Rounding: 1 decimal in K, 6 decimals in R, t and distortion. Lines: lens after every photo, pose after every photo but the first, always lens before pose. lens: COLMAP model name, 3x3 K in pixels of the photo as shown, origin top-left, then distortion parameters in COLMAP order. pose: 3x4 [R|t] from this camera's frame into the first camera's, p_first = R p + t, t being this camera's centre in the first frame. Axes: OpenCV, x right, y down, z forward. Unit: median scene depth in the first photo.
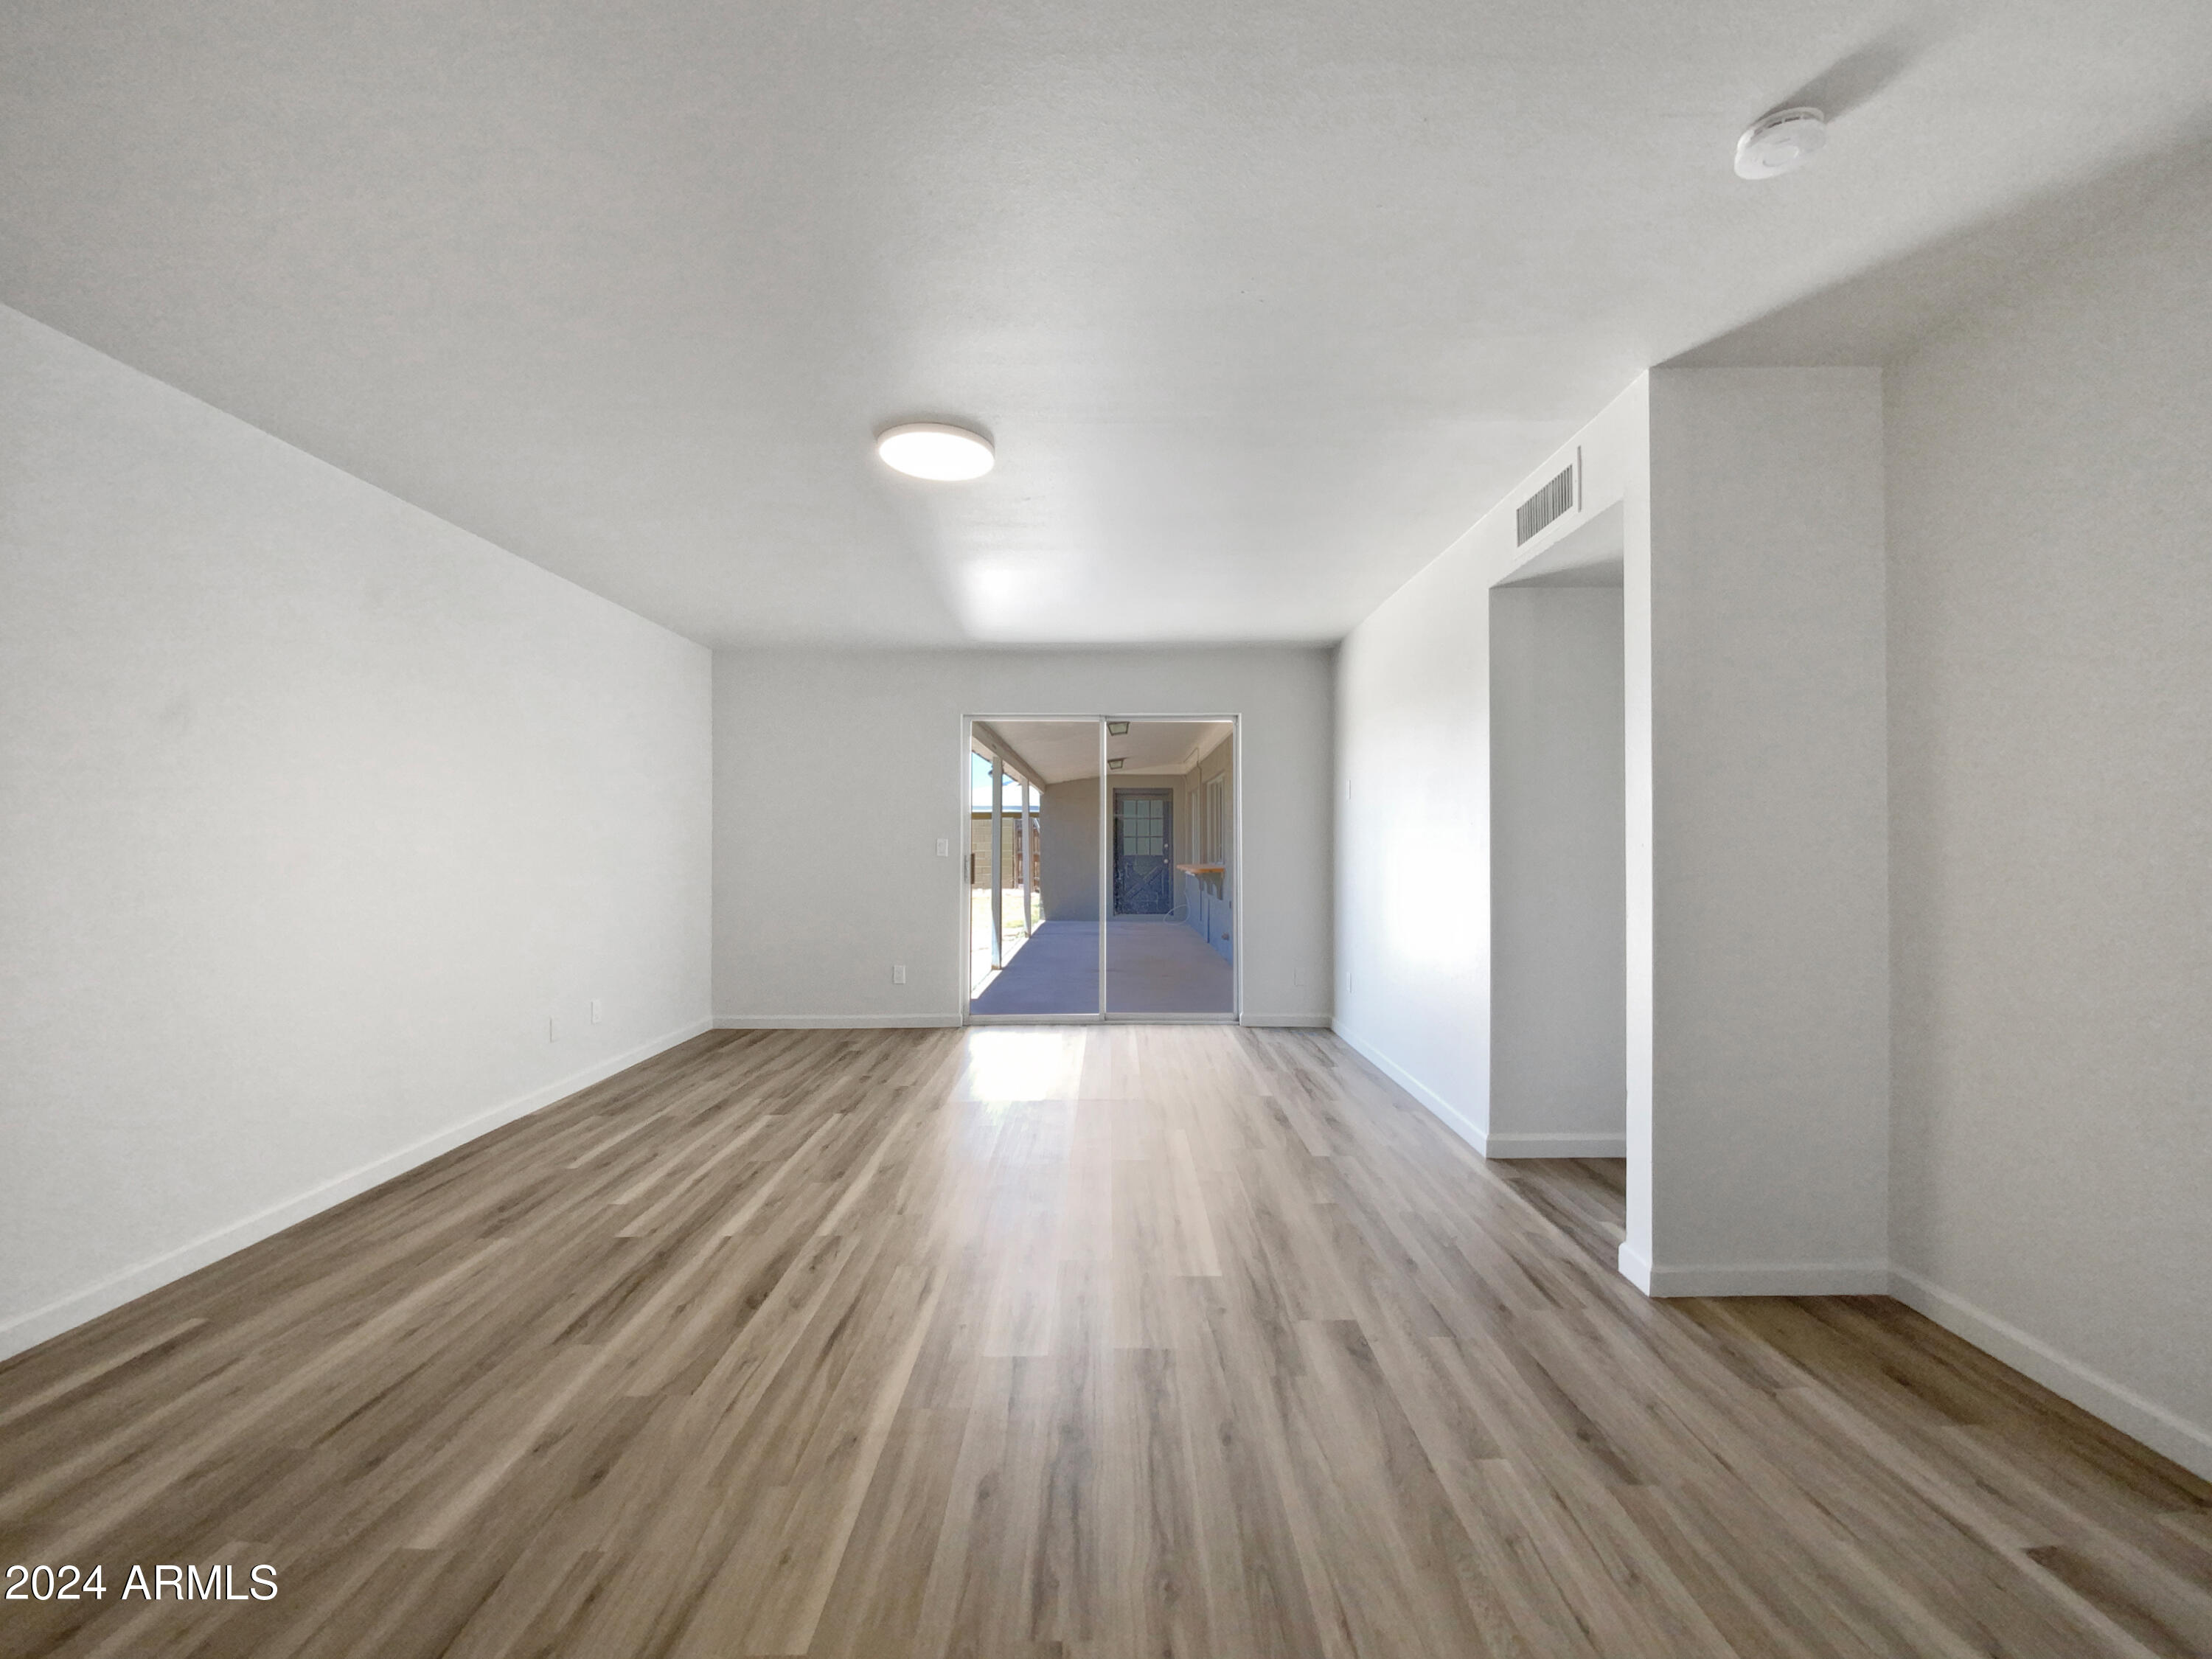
lens RADIAL K [[951.0, 0, 1106.0], [0, 951.0, 829.5], [0, 0, 1]] dist [-0.000252, -0.000133]
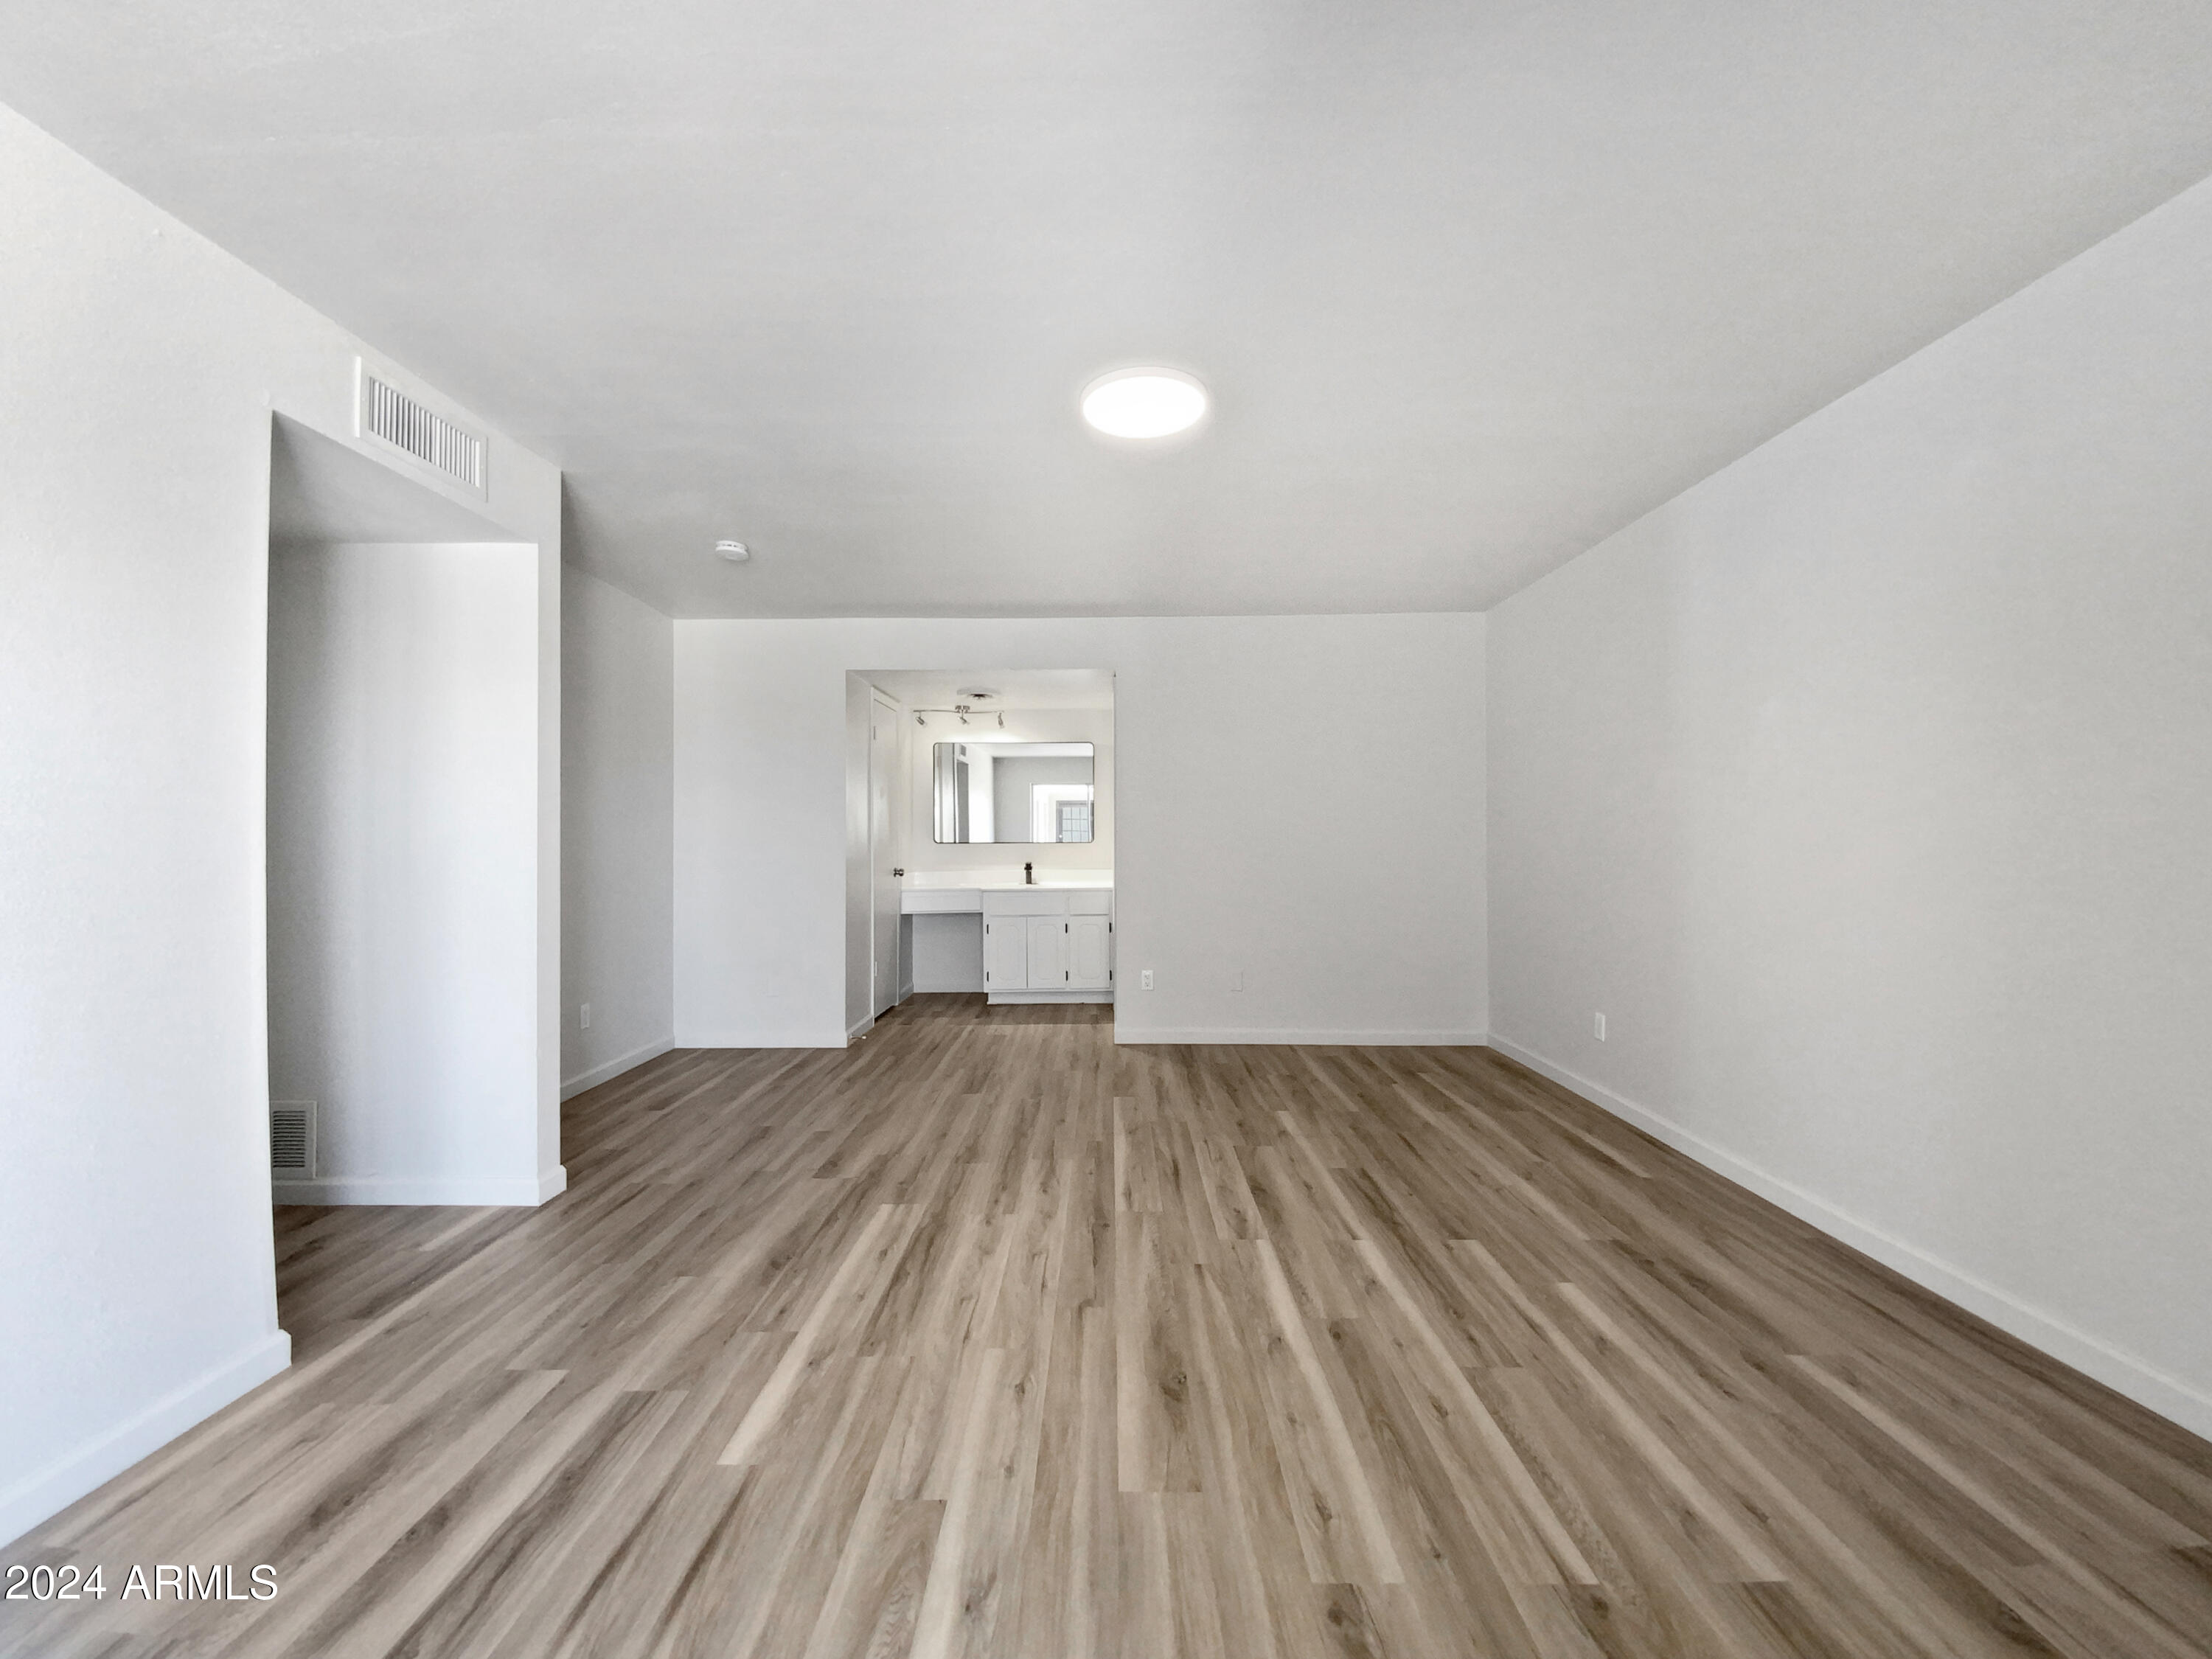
lens RADIAL K [[951.0, 0, 1106.0], [0, 951.0, 829.5], [0, 0, 1]] dist [-0.000252, -0.000133]
pose [[-0.999973, 0.006876, 0.002758, -0.147624], [0.006812, 0.999721, -0.022597, 0.030999], [-0.002912, -0.022577, -0.999741, 1.985481]]
